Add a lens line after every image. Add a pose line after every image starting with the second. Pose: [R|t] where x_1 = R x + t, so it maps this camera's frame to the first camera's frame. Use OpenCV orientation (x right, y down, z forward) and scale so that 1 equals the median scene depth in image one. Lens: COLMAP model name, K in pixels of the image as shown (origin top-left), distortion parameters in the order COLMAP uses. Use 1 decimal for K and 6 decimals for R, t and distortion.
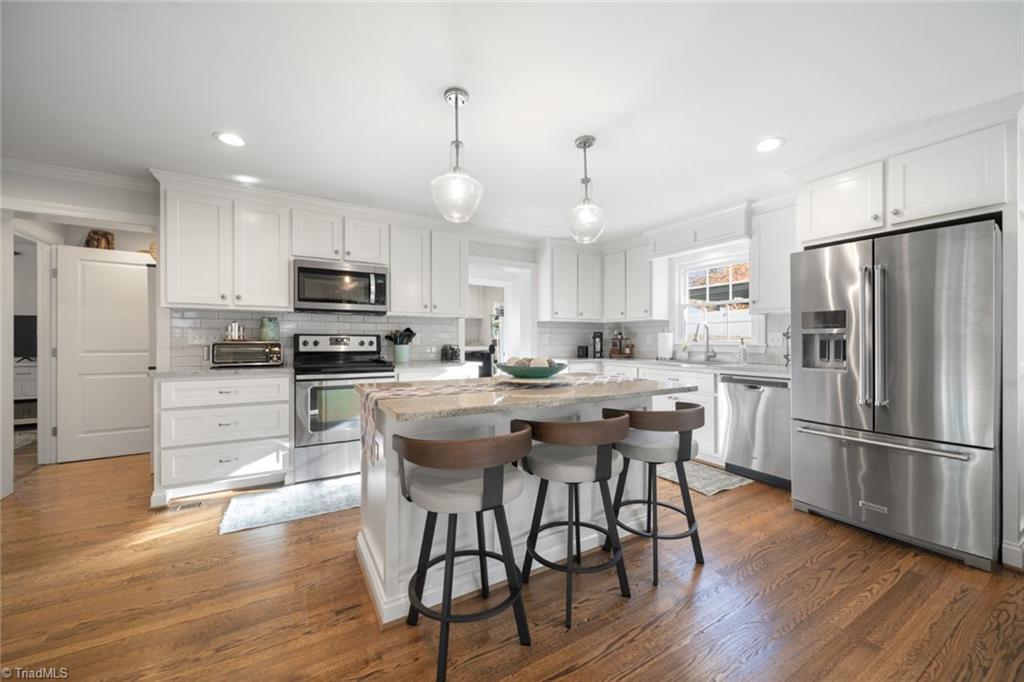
lens RADIAL K [[386.6, 0, 520.6], [0, 386.6, 342.1], [0, 0, 1]] dist [-0.000473, -0.000200]
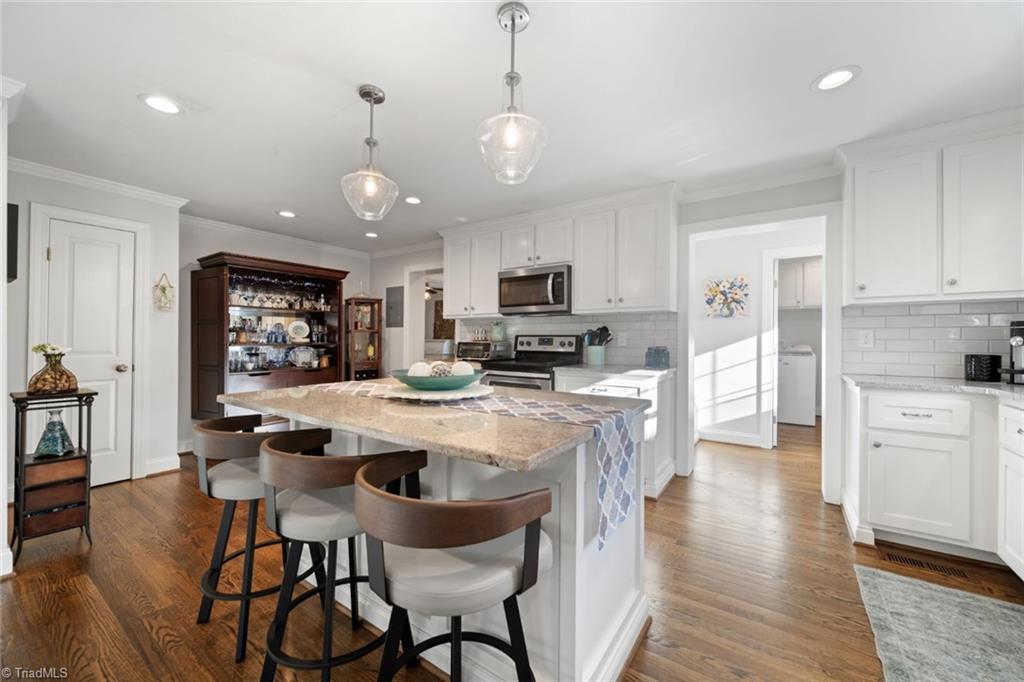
lens RADIAL K [[391.5, 0, 520.3], [0, 391.5, 342.1], [0, 0, 1]] dist [0.001837, -0.002545]
pose [[0.422046, 0.003741, -0.906567, 0.486581], [-0.006908, 0.999976, 0.000910, -0.001735], [0.906548, 0.005878, 0.422062, 0.500298]]
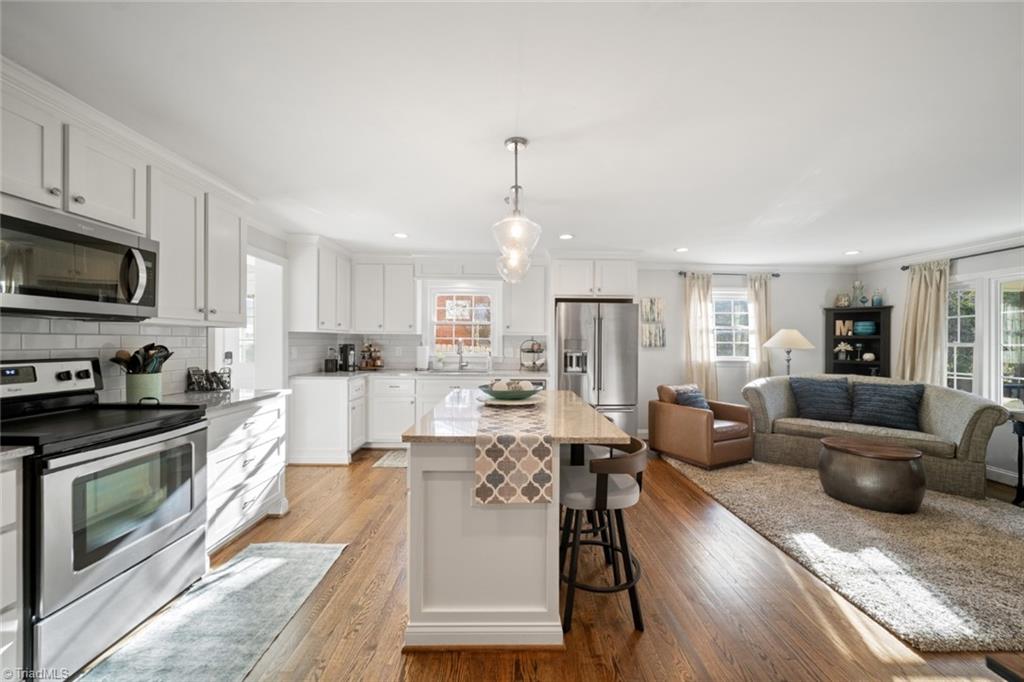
lens RADIAL K [[391.5, 0, 520.3], [0, 391.5, 342.1], [0, 0, 1]] dist [0.001837, -0.002545]
pose [[0.492821, 0.002686, 0.870127, -0.592351], [-0.005033, 0.999987, -0.000236, -0.046281], [-0.870116, -0.004263, 0.492828, 0.247406]]
